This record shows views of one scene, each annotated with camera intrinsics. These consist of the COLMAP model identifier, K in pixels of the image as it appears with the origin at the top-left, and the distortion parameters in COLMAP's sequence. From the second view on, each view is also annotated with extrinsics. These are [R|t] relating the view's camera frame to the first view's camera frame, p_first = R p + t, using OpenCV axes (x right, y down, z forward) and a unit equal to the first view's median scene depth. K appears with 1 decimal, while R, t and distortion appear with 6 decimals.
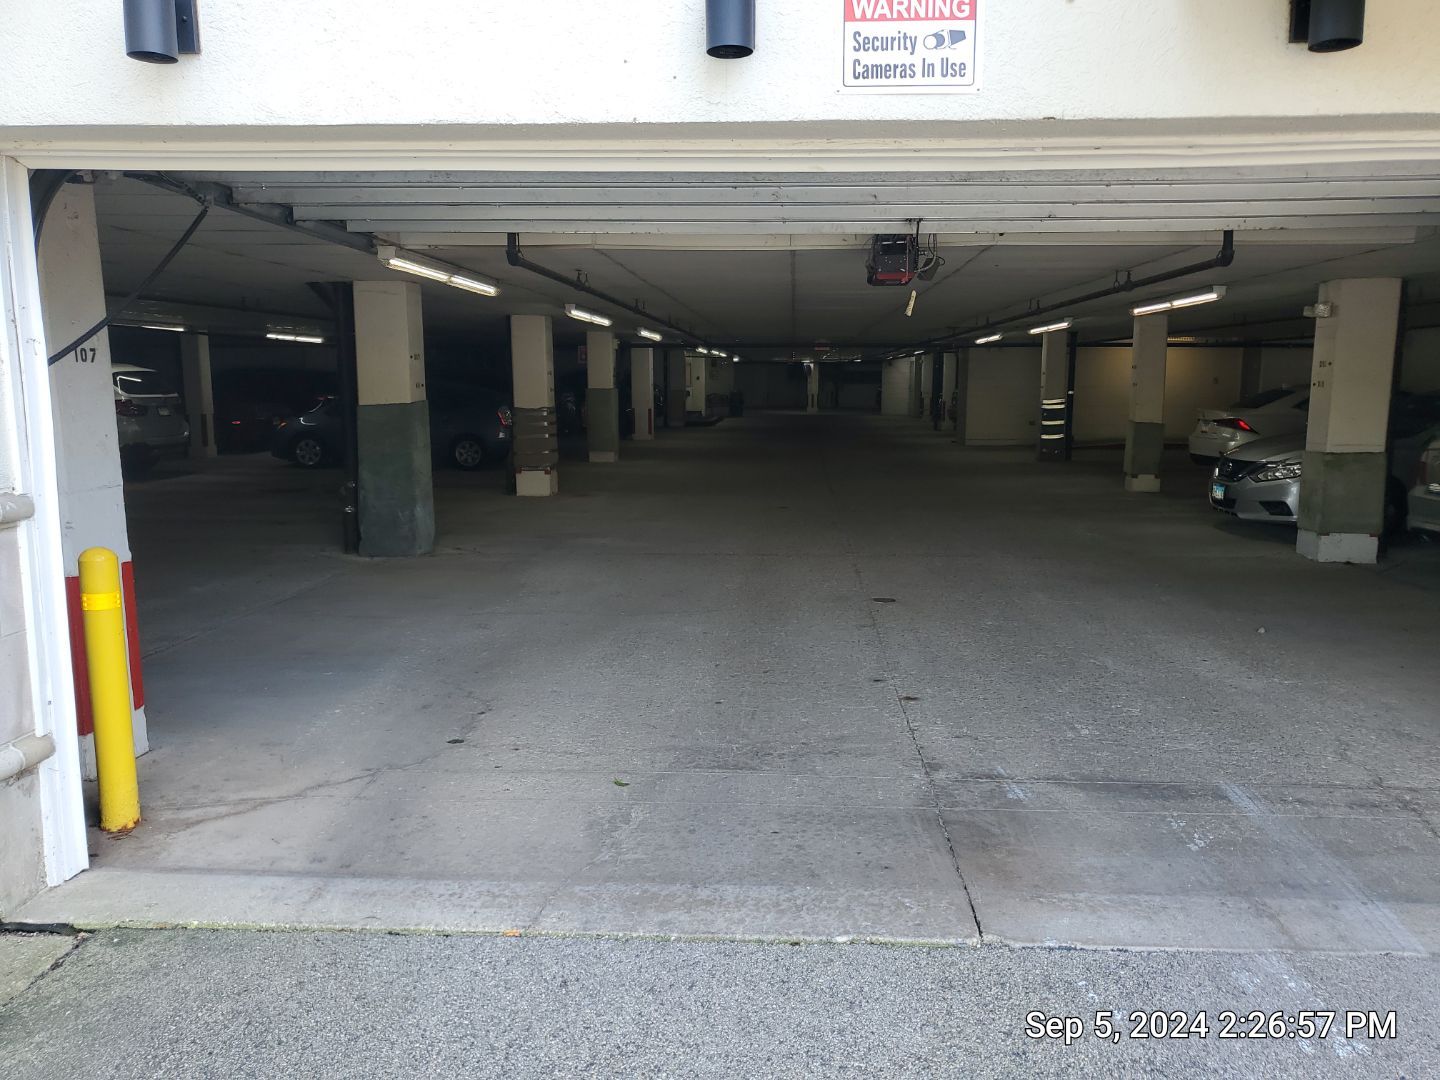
lens RADIAL K [[1121.6, 0, 719.2], [0, 1121.6, 559.0], [0, 0, 1]] dist [0.013793, -0.001748]
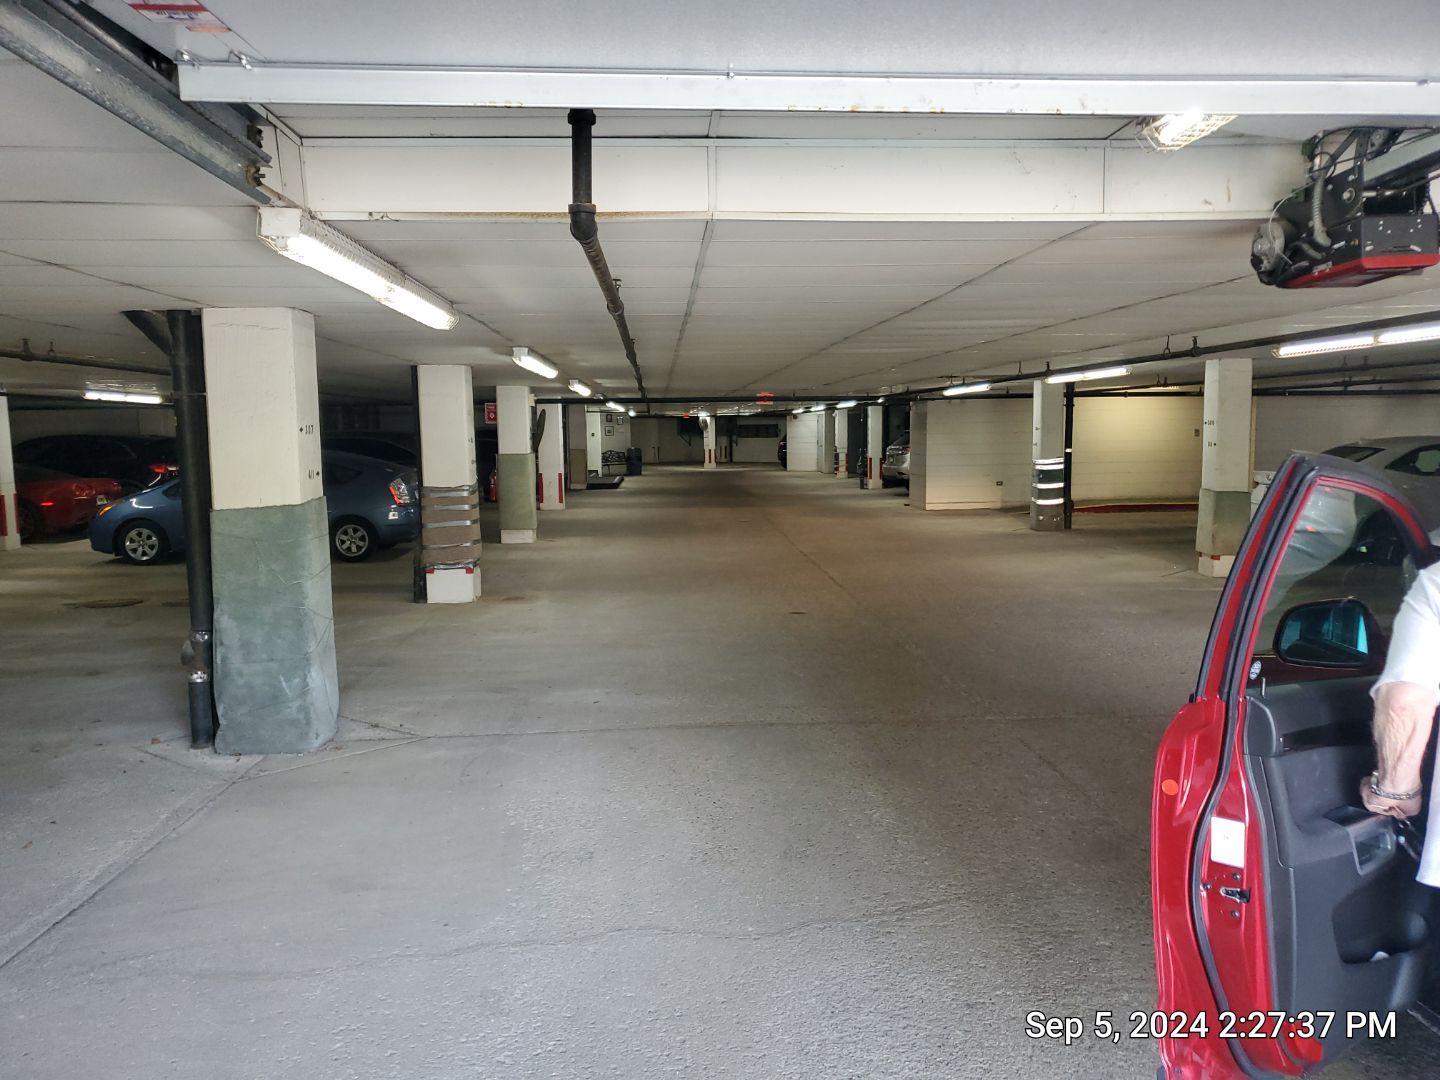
lens RADIAL K [[1131.4, 0, 705.8], [0, 1131.4, 549.0], [0, 0, 1]] dist [0.012905, -0.009415]
pose [[0.994172, -0.025256, 0.104804, -0.061125], [0.030951, 0.998110, -0.053082, -0.038145], [-0.103265, 0.056016, 0.993075, 0.184554]]
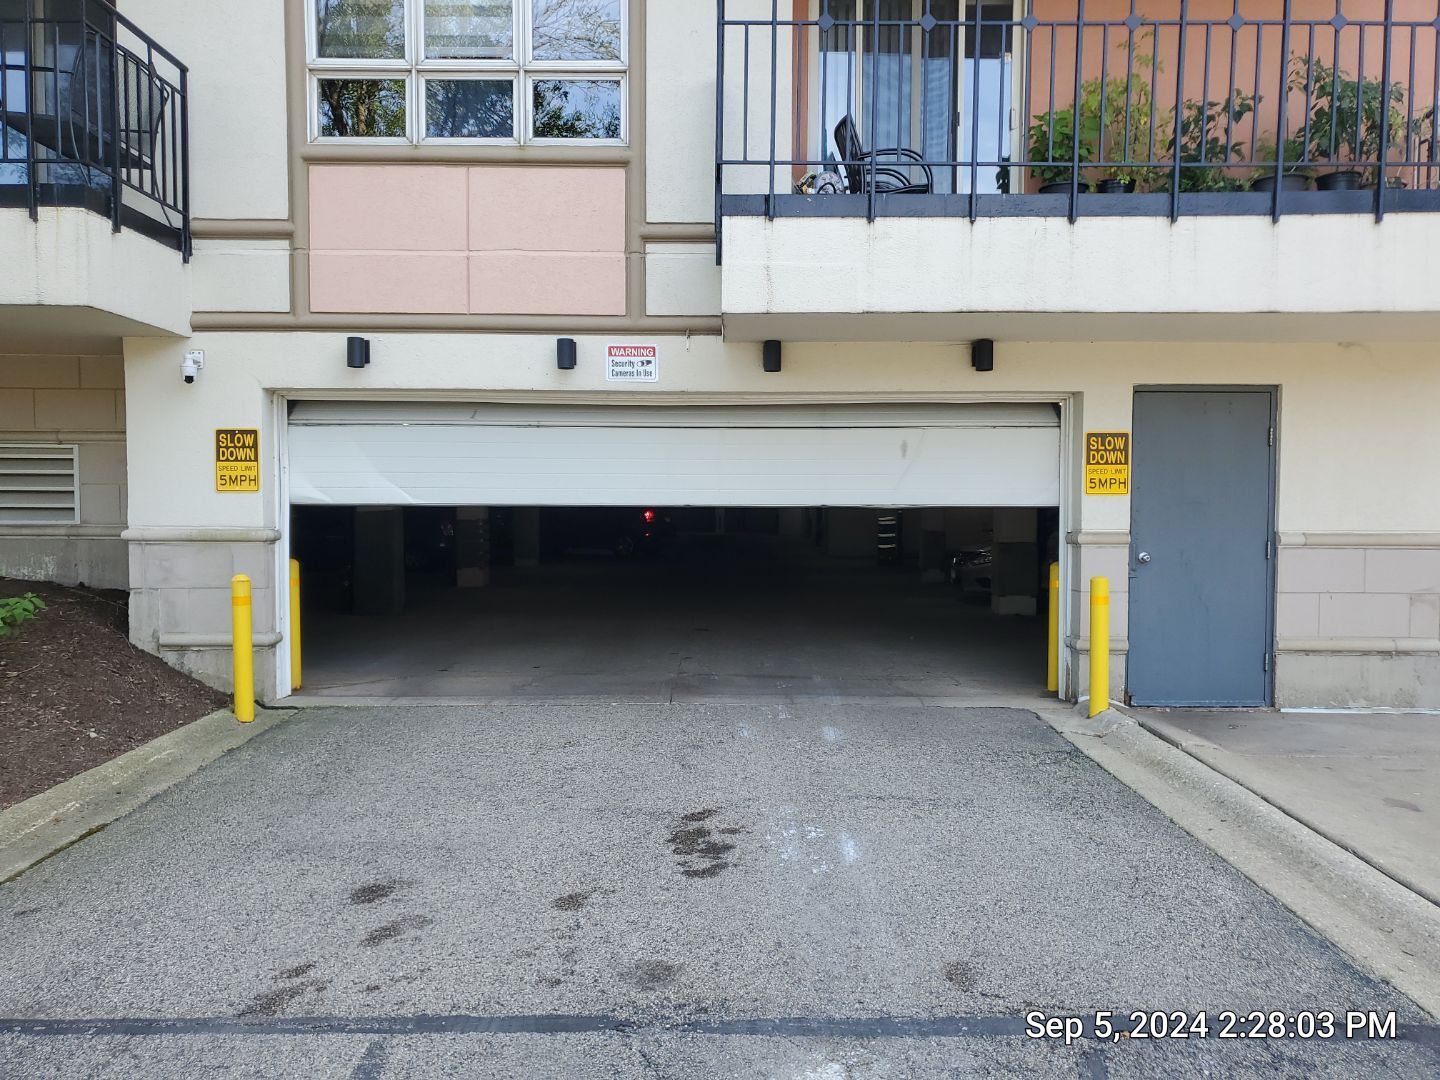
lens RADIAL K [[1121.6, 0, 719.2], [0, 1121.6, 559.0], [0, 0, 1]] dist [0.013793, -0.001748]
pose [[0.997822, -0.001296, 0.065945, 0.075611], [0.008760, 0.993553, -0.113026, 0.128500], [-0.065374, 0.113357, 0.991401, -0.651090]]
